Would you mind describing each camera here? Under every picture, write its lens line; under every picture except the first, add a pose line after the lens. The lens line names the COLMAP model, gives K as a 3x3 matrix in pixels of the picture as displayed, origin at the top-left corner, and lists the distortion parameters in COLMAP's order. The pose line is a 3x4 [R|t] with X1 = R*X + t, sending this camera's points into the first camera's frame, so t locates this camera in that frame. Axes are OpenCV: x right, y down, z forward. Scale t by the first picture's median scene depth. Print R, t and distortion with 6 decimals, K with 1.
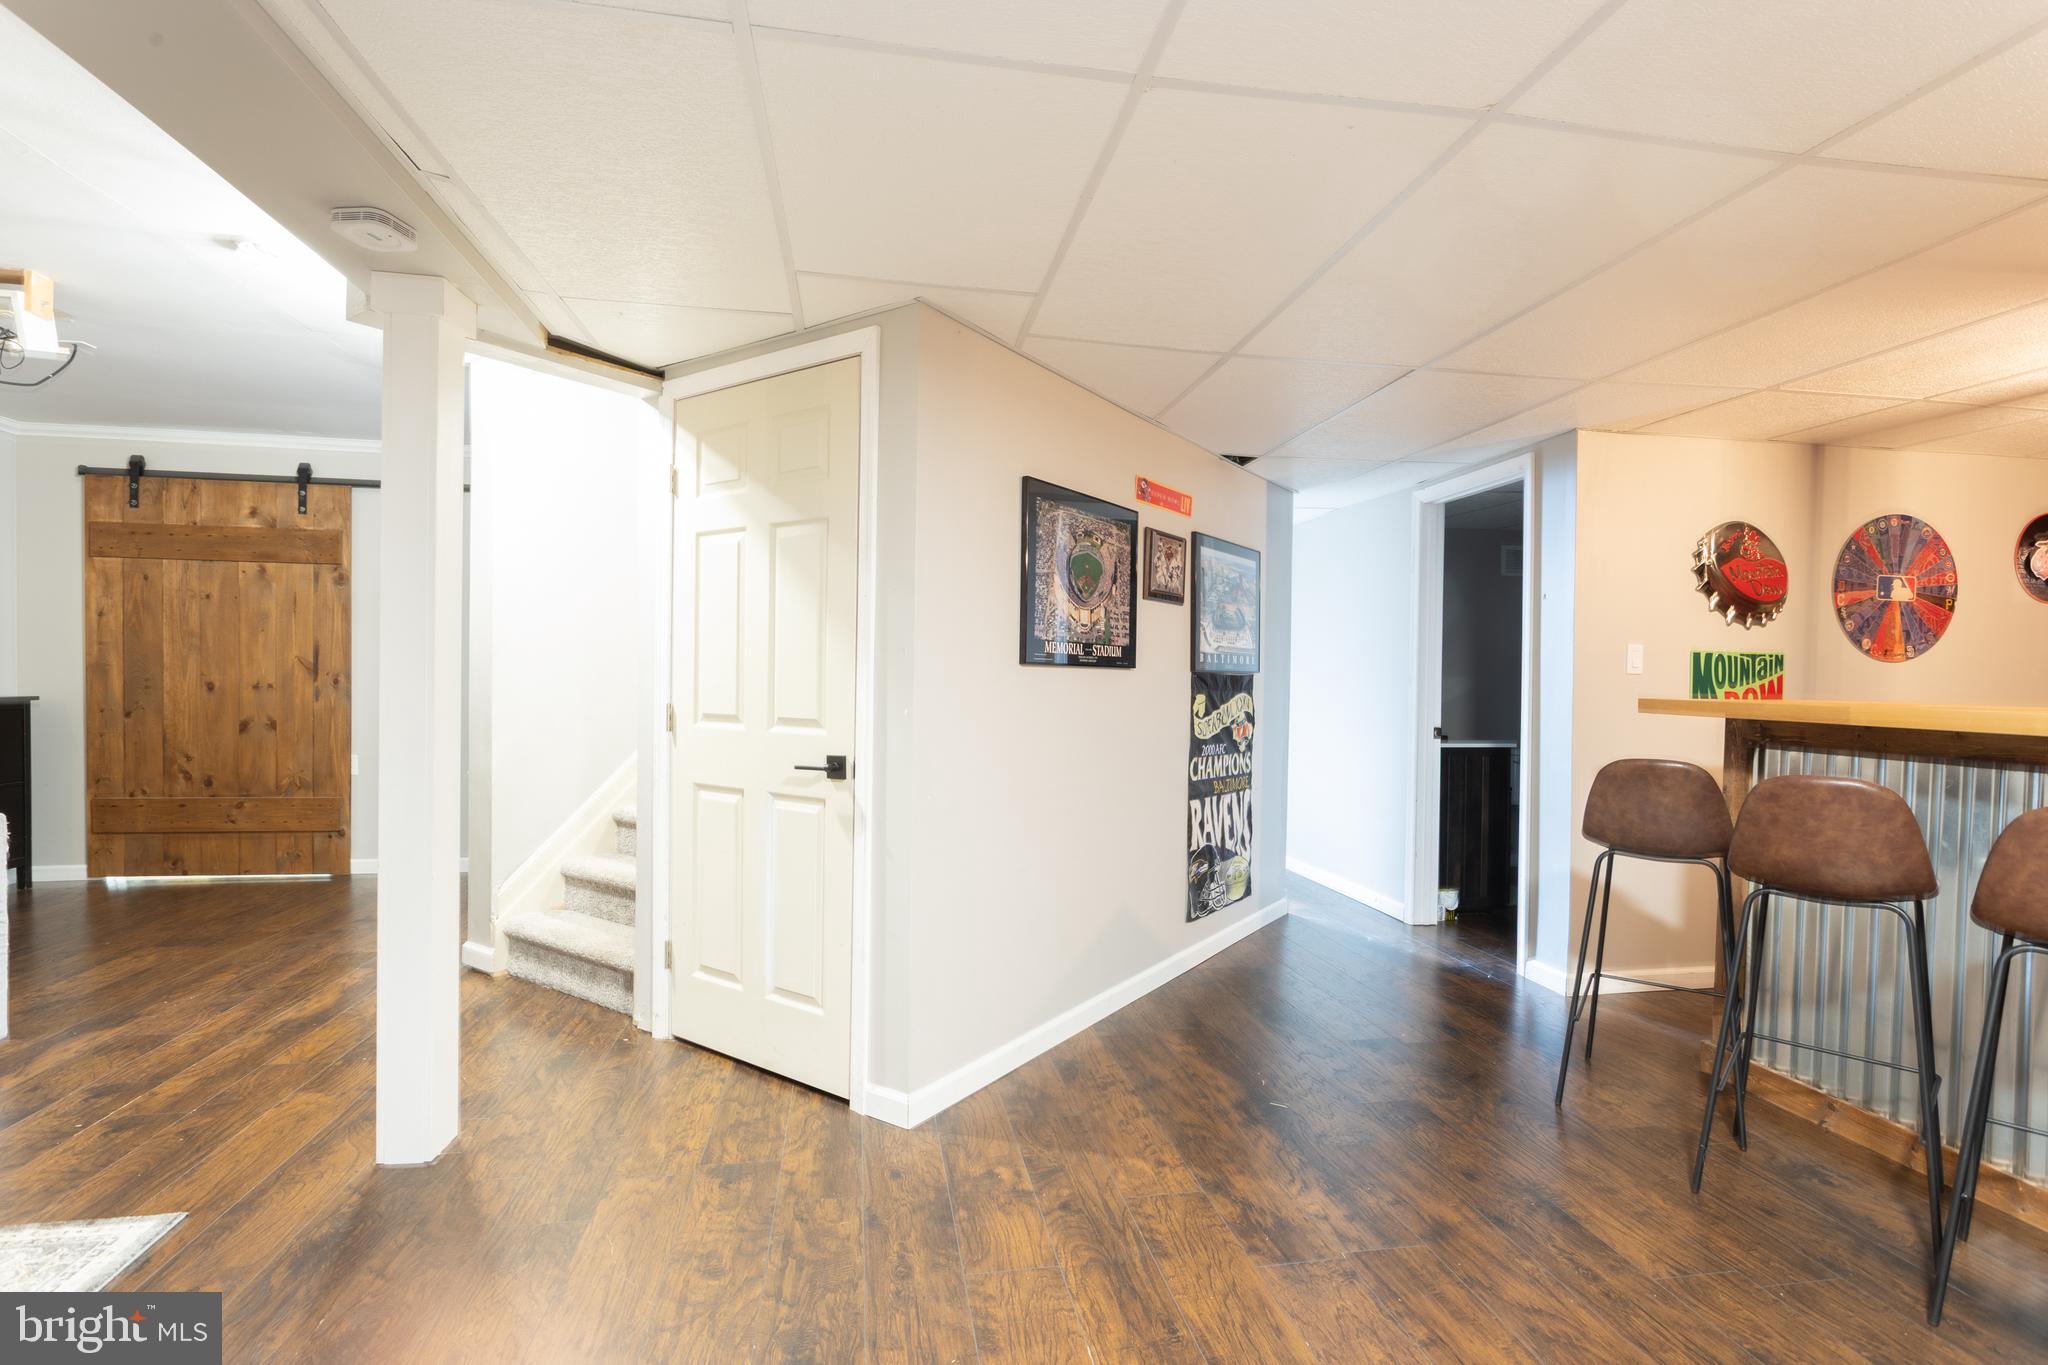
lens RADIAL K [[994.1, 0, 1025.4], [0, 994.1, 695.3], [0, 0, 1]] dist [-0.009582, 0.005235]
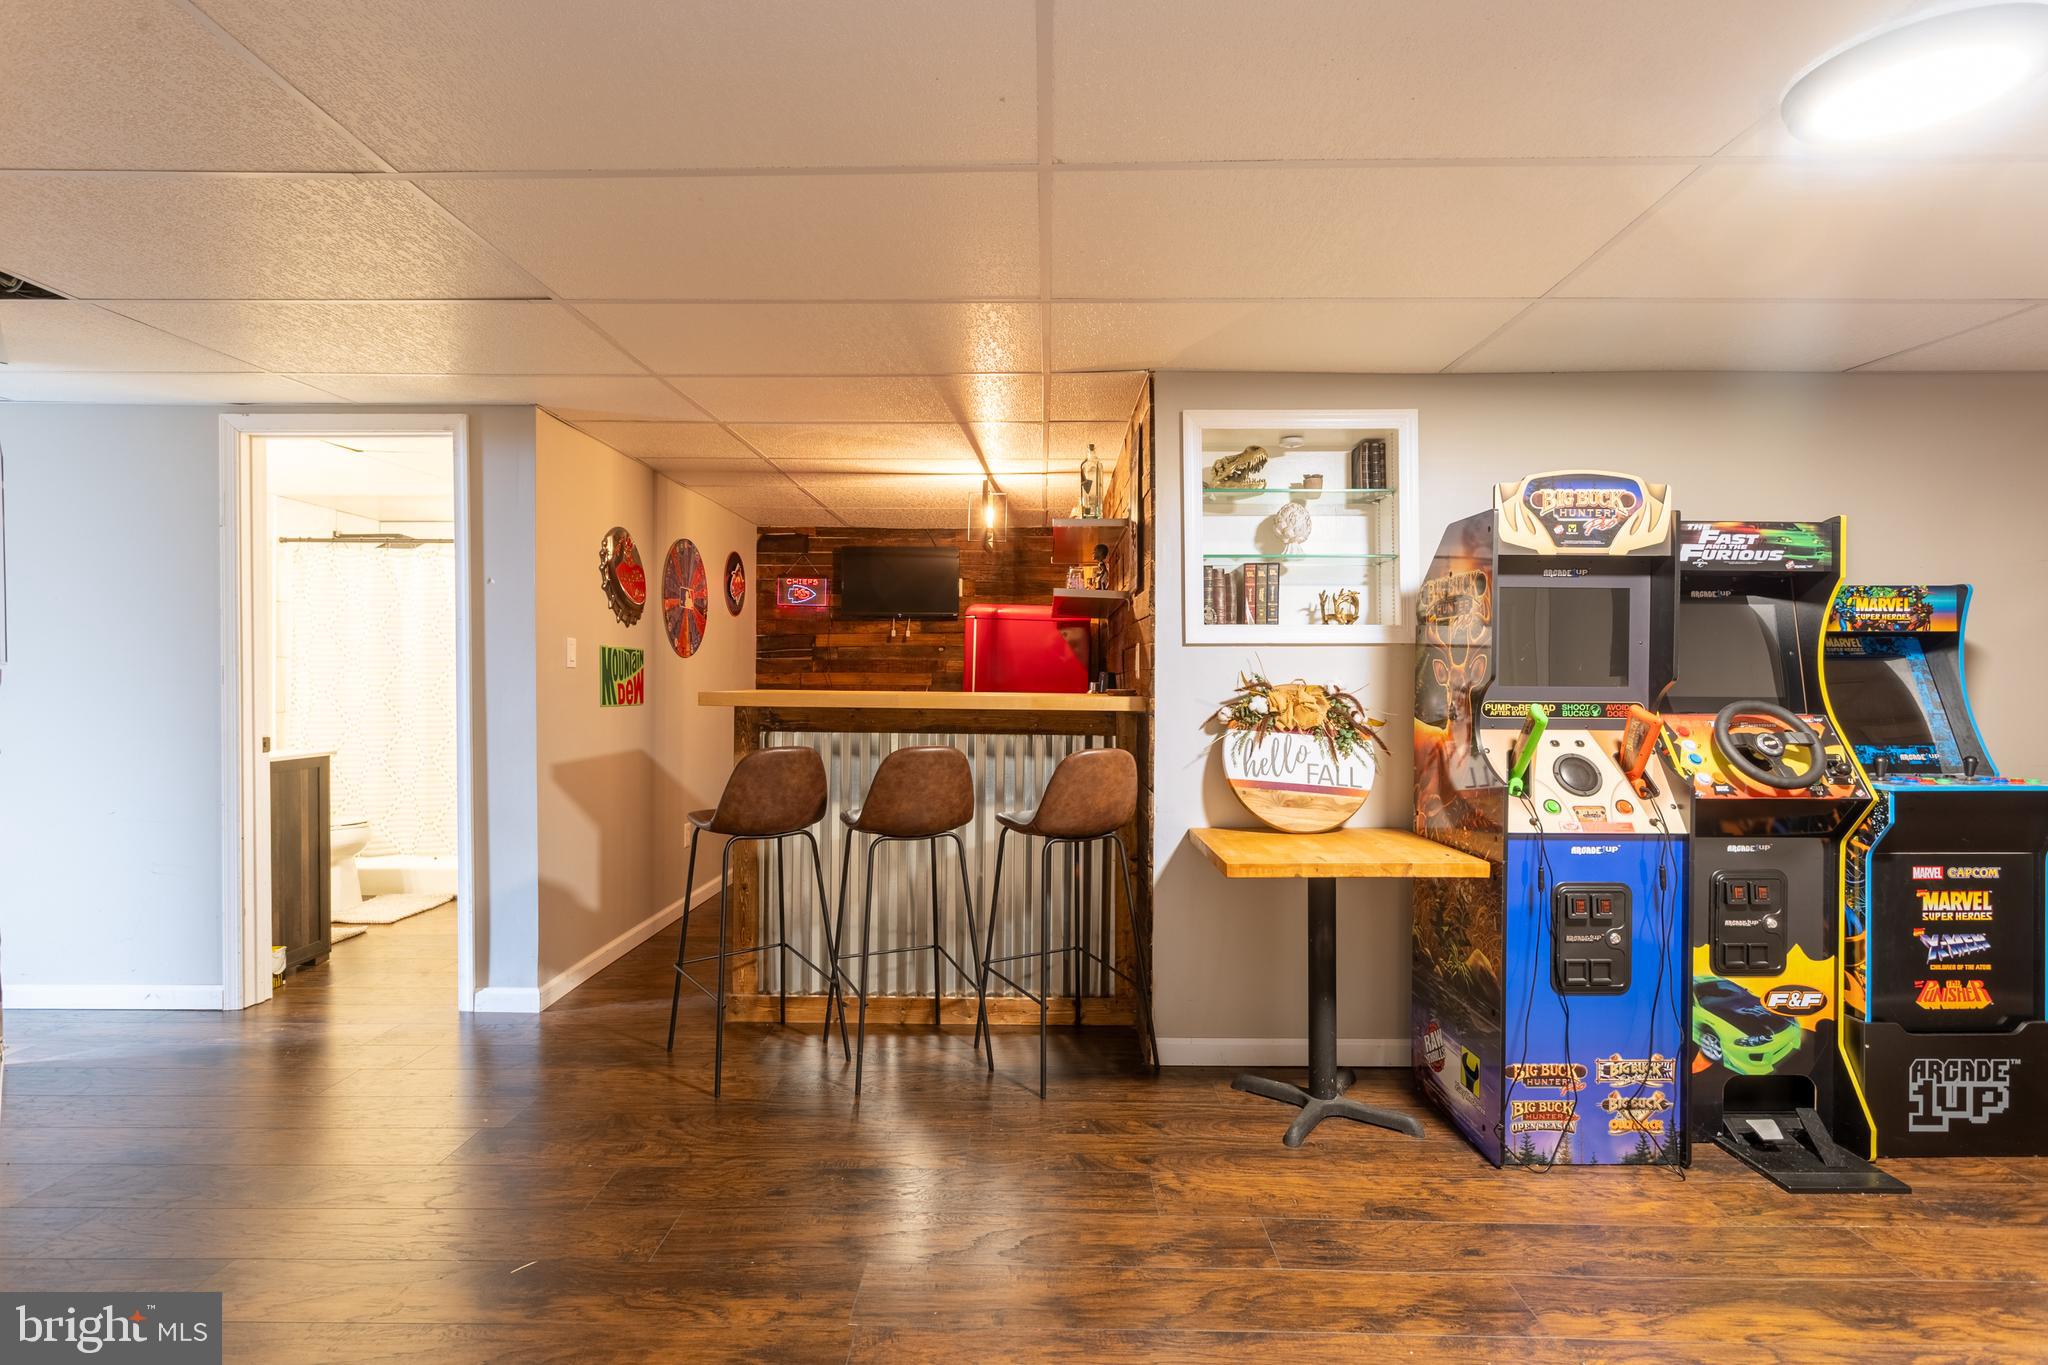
lens RADIAL K [[978.1, 0, 1015.8], [0, 978.1, 688.4], [0, 0, 1]] dist [-0.000247, -0.000153]
pose [[0.176211, -0.021953, 0.984108, -0.358600], [0.020229, 0.999621, 0.018677, -0.013099], [-0.984144, 0.016617, 0.176589, 0.506284]]
